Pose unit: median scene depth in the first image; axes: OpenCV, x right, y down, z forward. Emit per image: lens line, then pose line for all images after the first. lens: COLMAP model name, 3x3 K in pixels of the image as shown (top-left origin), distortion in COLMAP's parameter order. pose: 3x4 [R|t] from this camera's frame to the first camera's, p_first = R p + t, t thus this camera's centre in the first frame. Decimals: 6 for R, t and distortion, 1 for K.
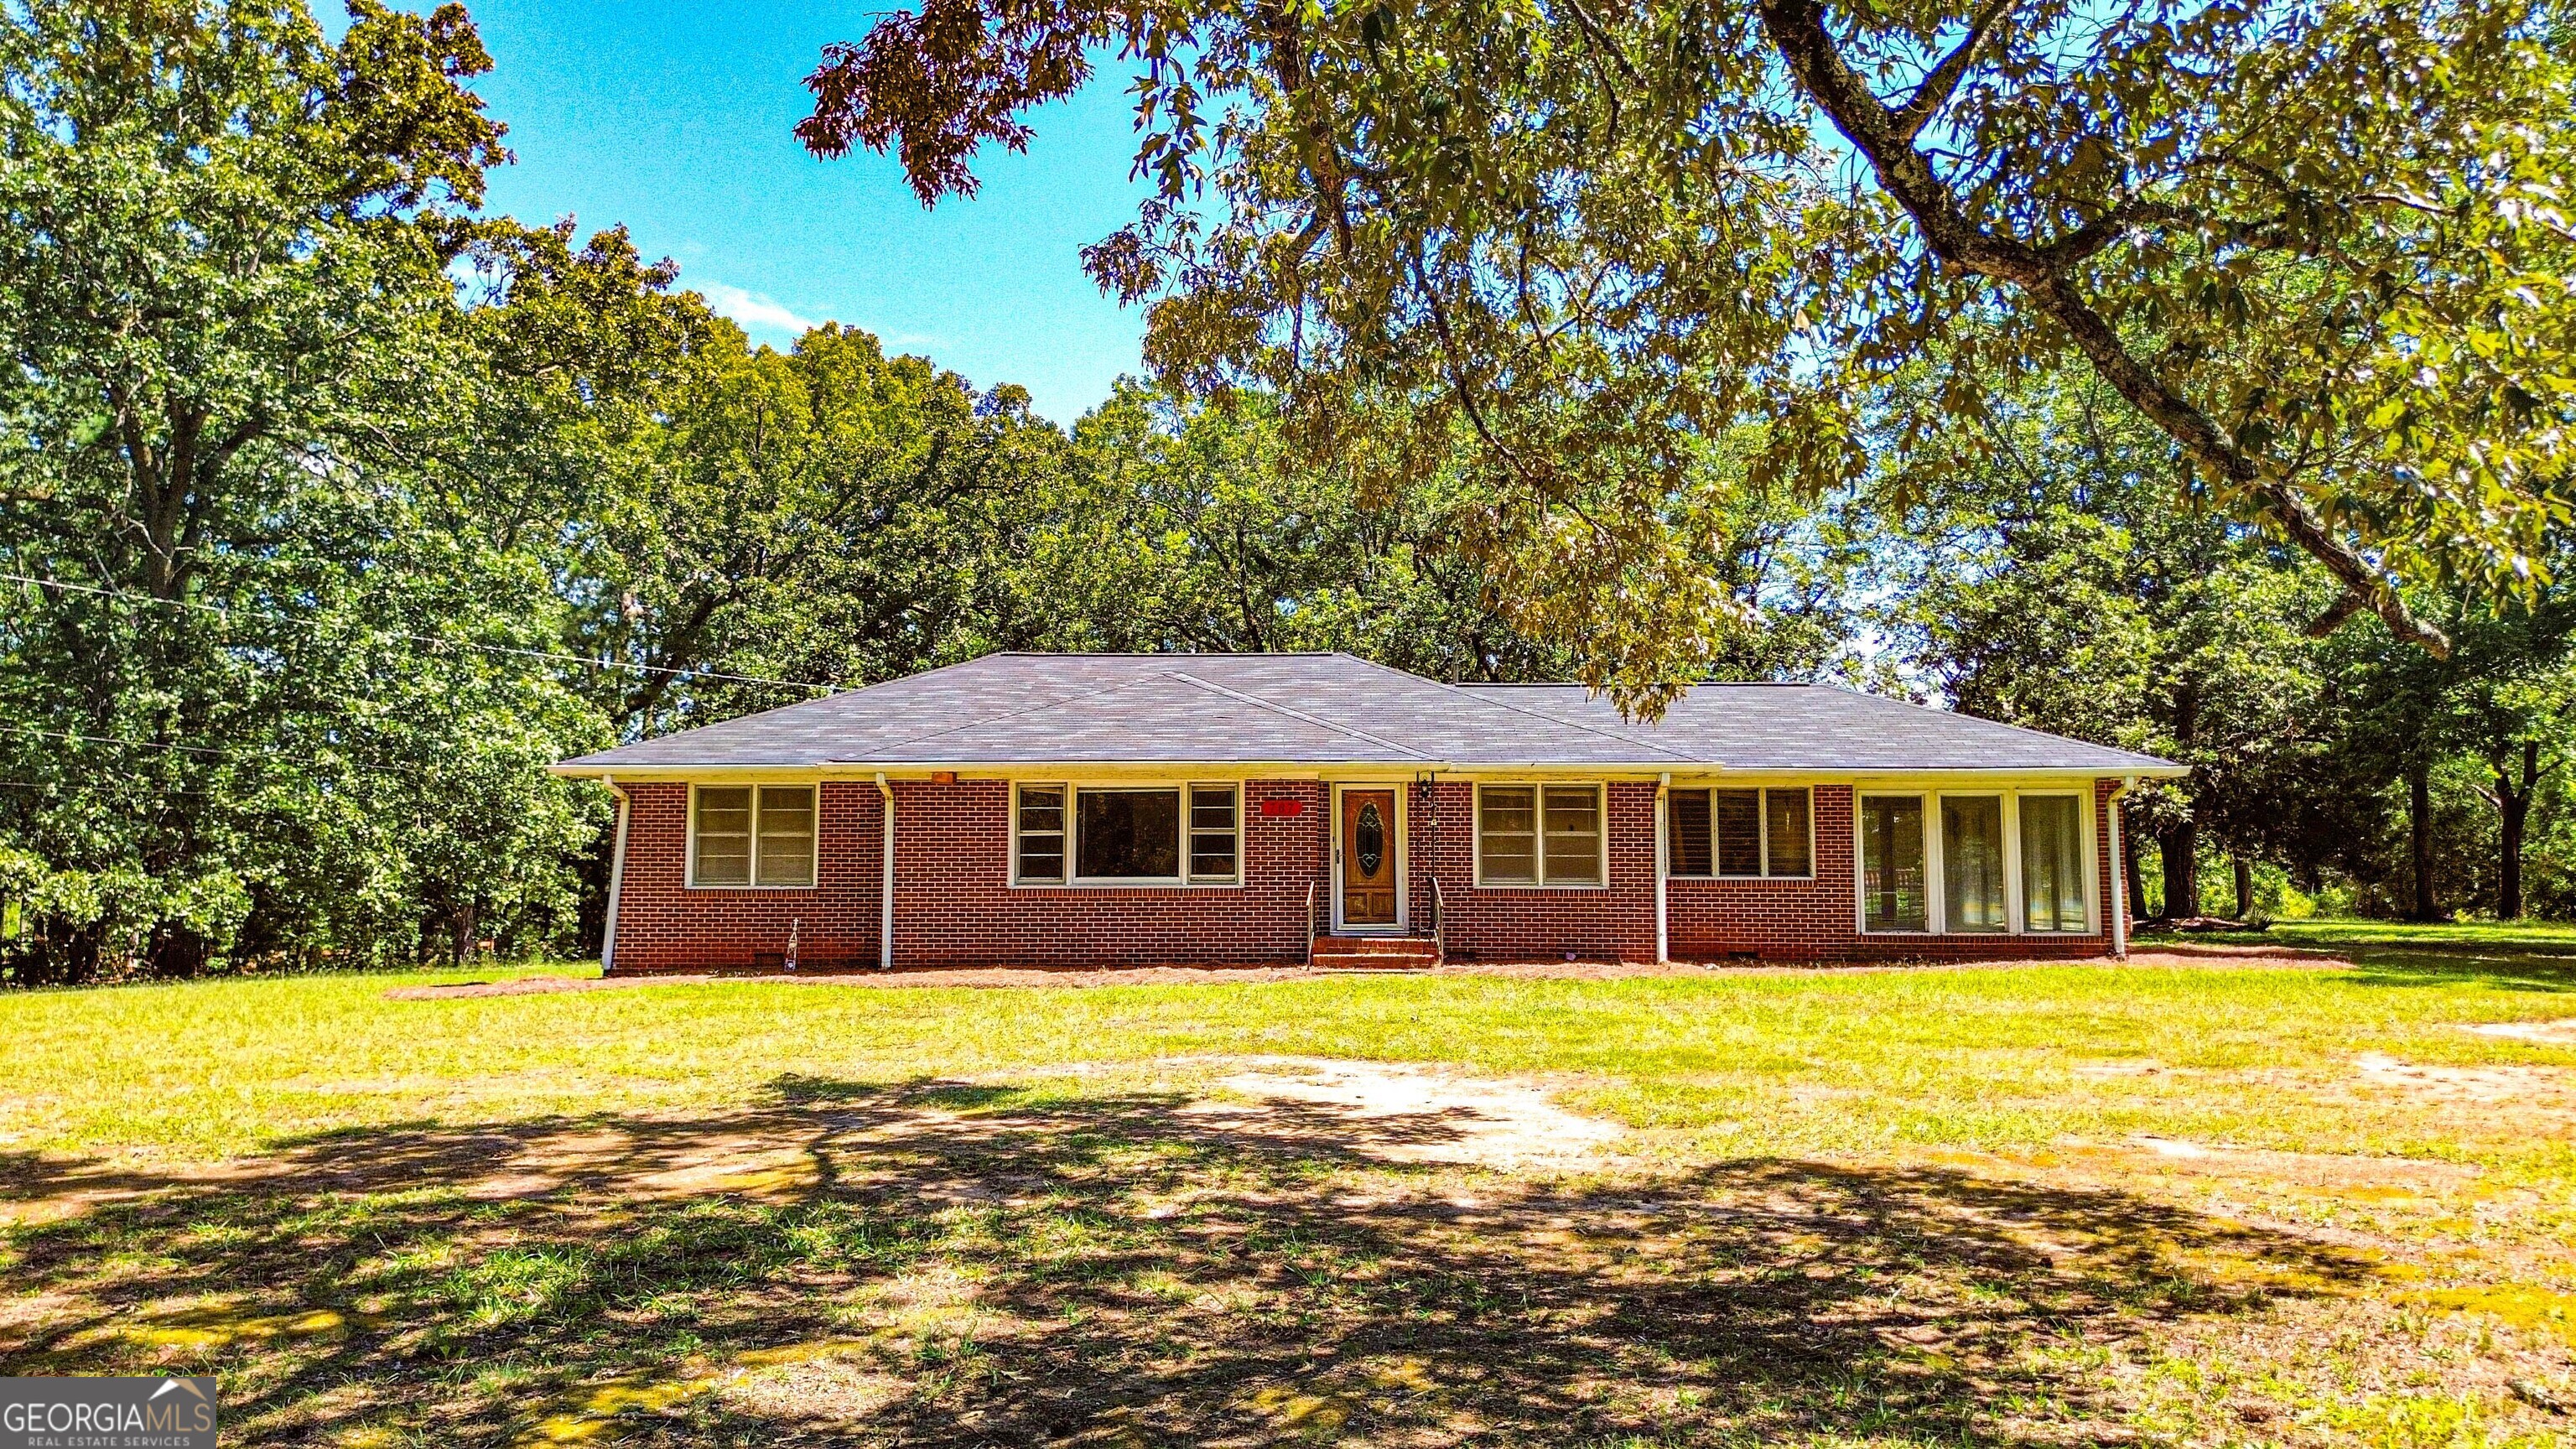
lens RADIAL K [[1859.0, 0, 1292.9], [0, 1859.0, 724.3], [0, 0, 1]] dist [0.029698, 0.000005]
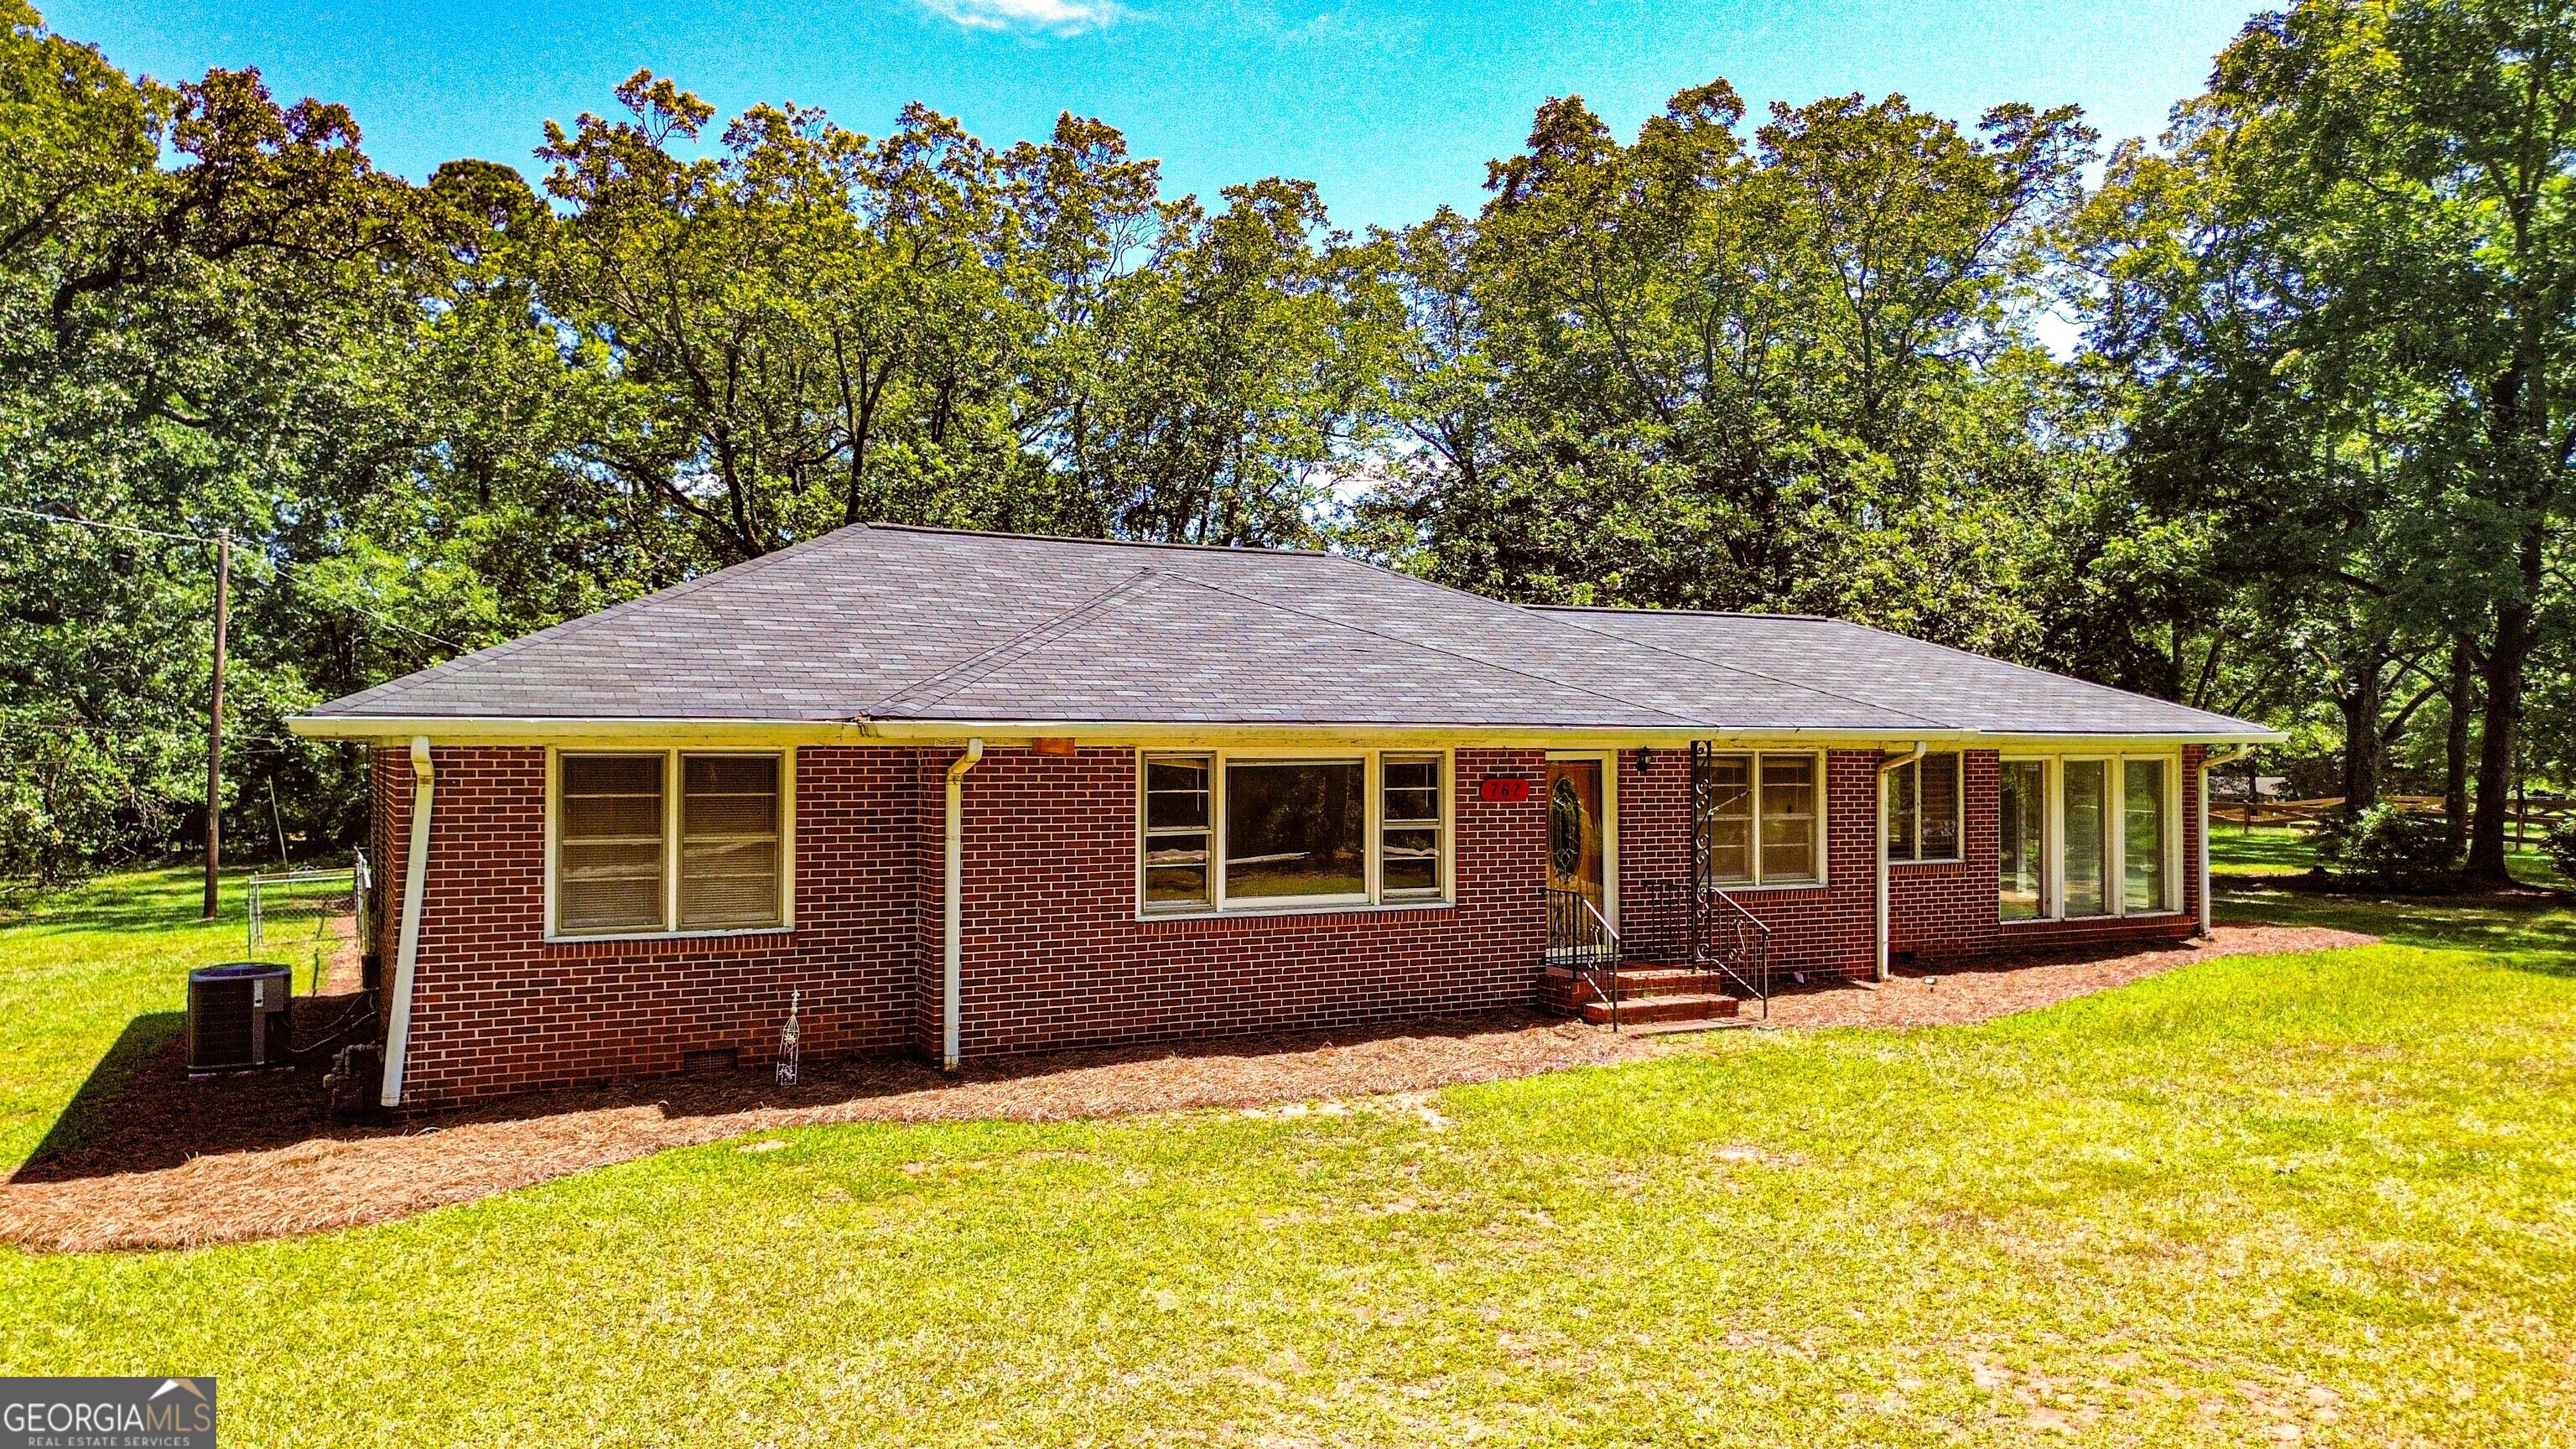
lens RADIAL K [[1859.0, 0, 1292.6], [0, 1859.0, 727.5], [0, 0, 1]] dist [0.029698, 0.000005]
pose [[0.875703, 0.006970, 0.482799, -0.294571], [-0.042418, 0.997140, 0.062542, -0.012659], [-0.480983, -0.075248, 0.873495, 0.316422]]
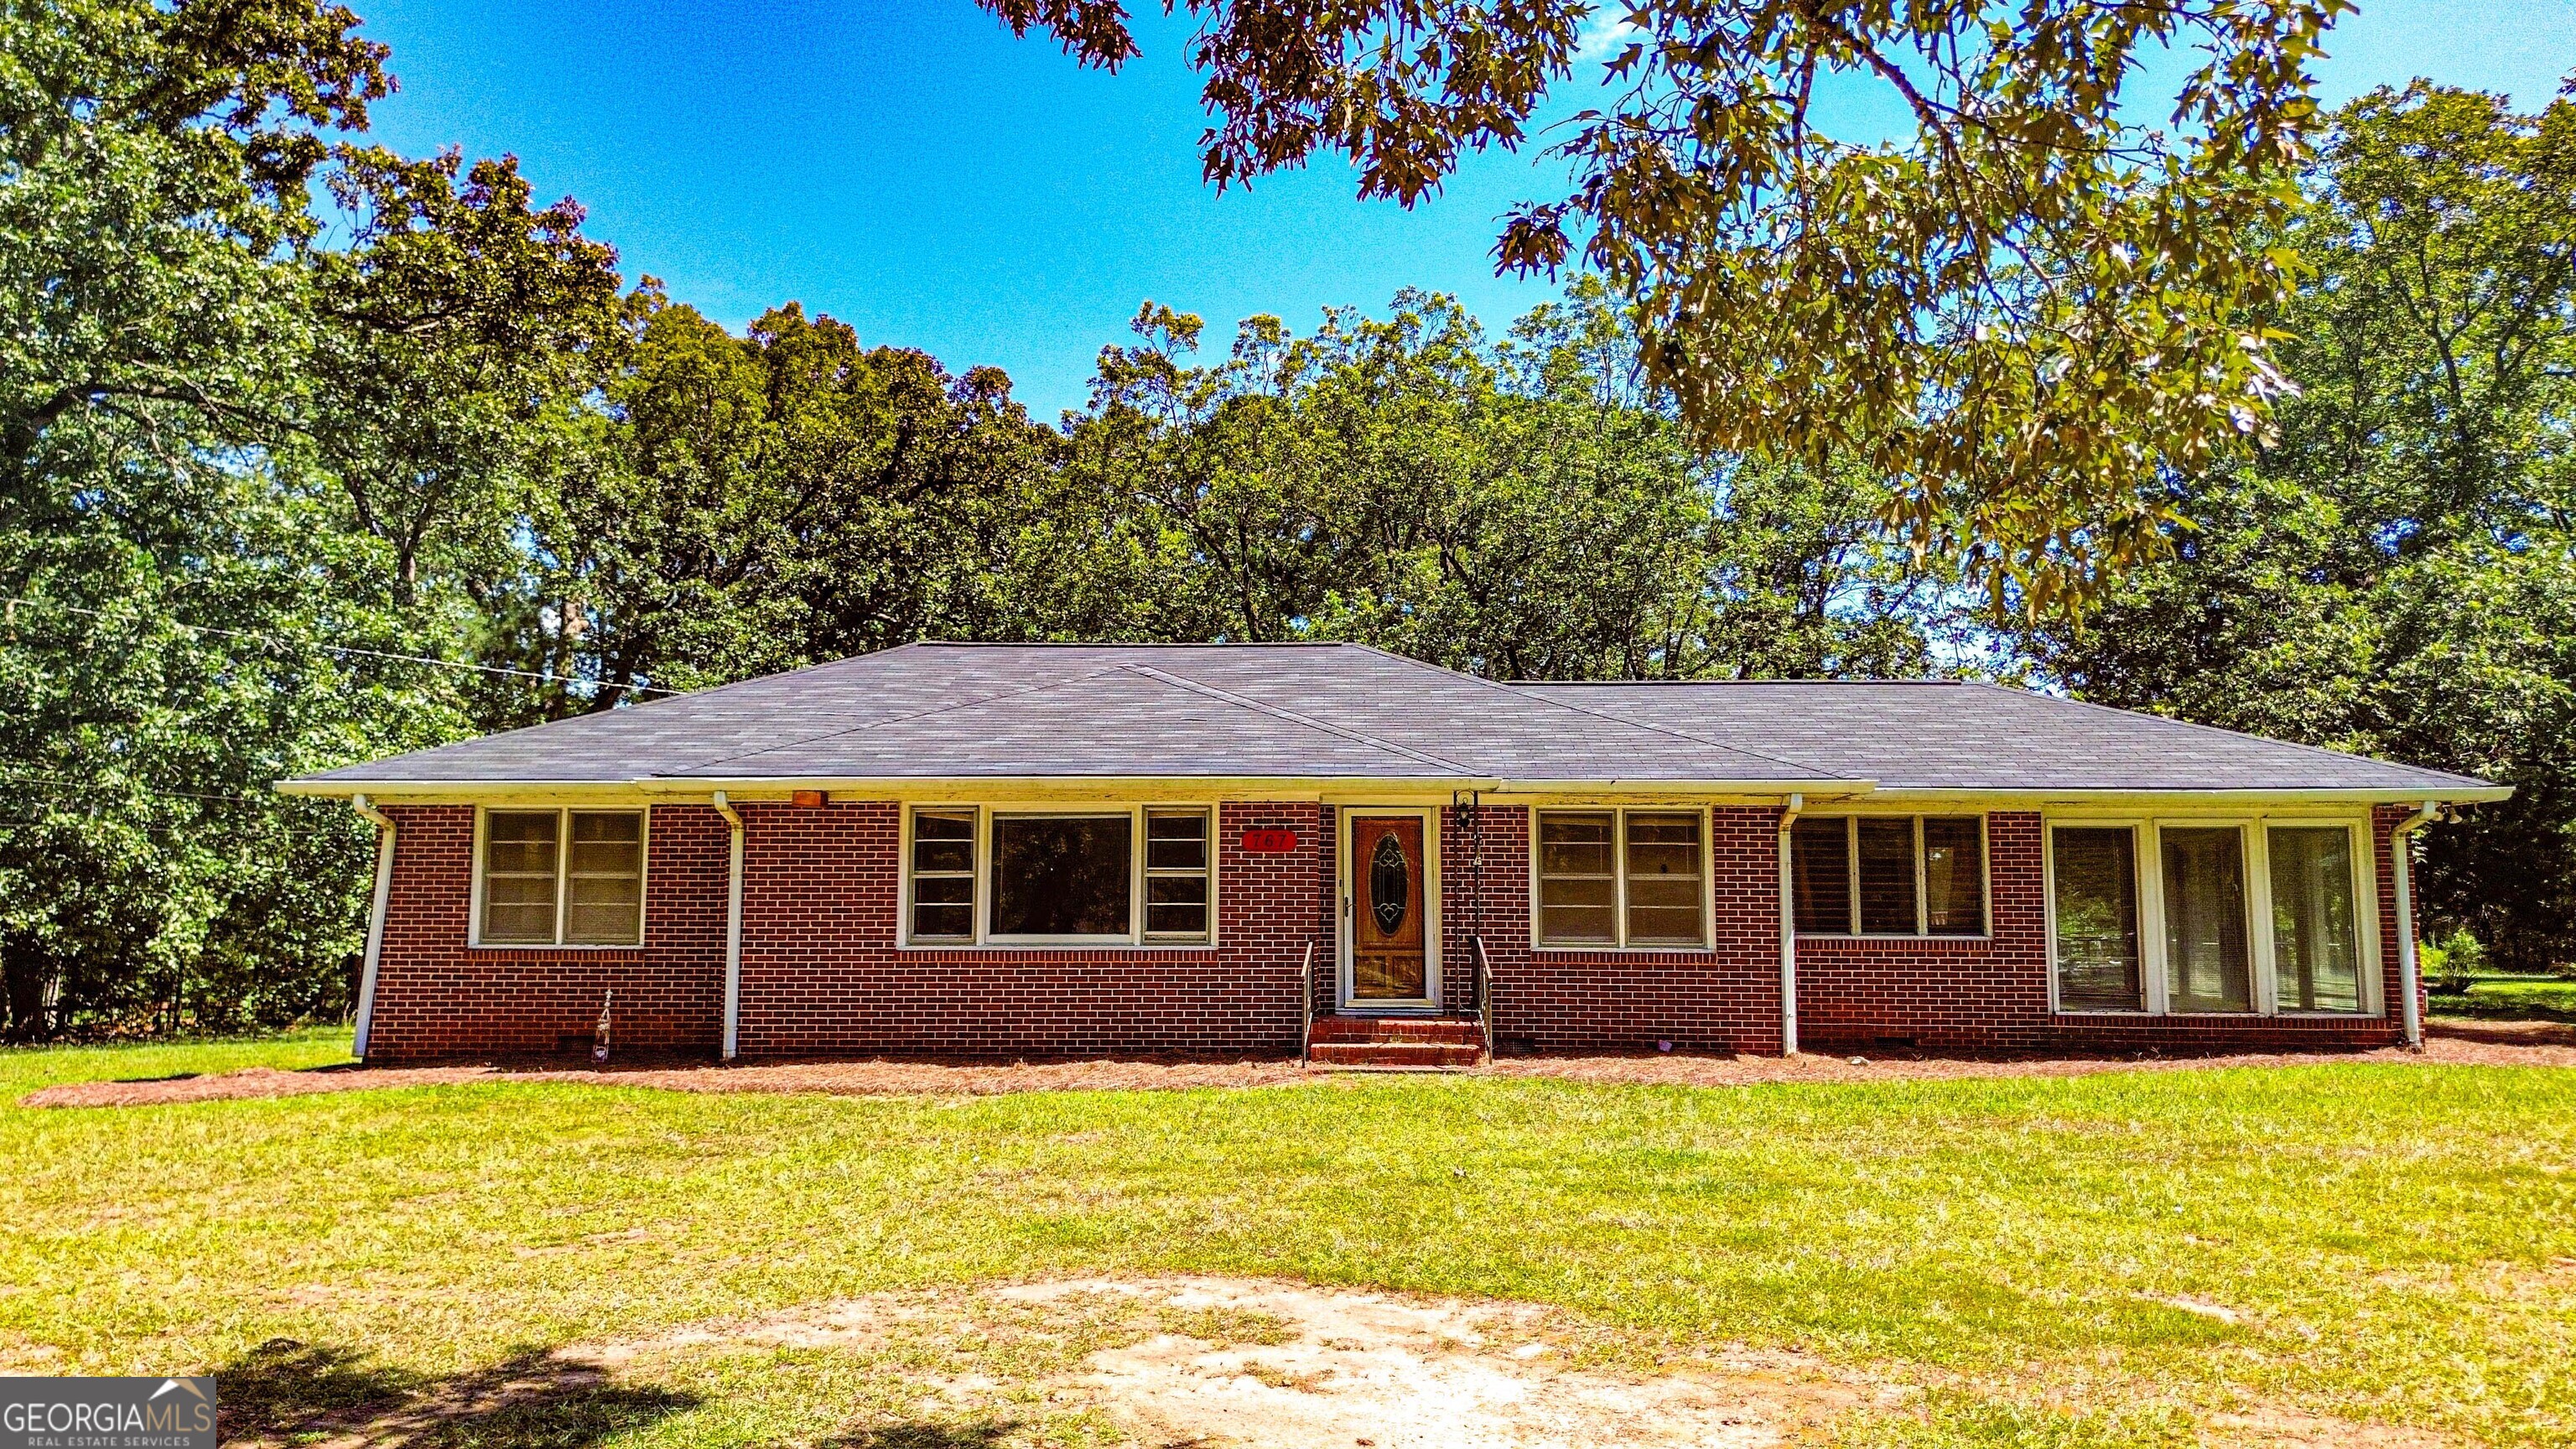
lens RADIAL K [[1859.0, 0, 1284.7], [0, 1859.0, 717.7], [0, 0, 1]] dist [0.029698, 0.000005]
pose [[0.999876, 0.001517, -0.015673, 0.008259], [-0.001879, 0.999730, -0.023161, 0.009653], [0.015634, 0.023187, 0.999609, 0.191404]]
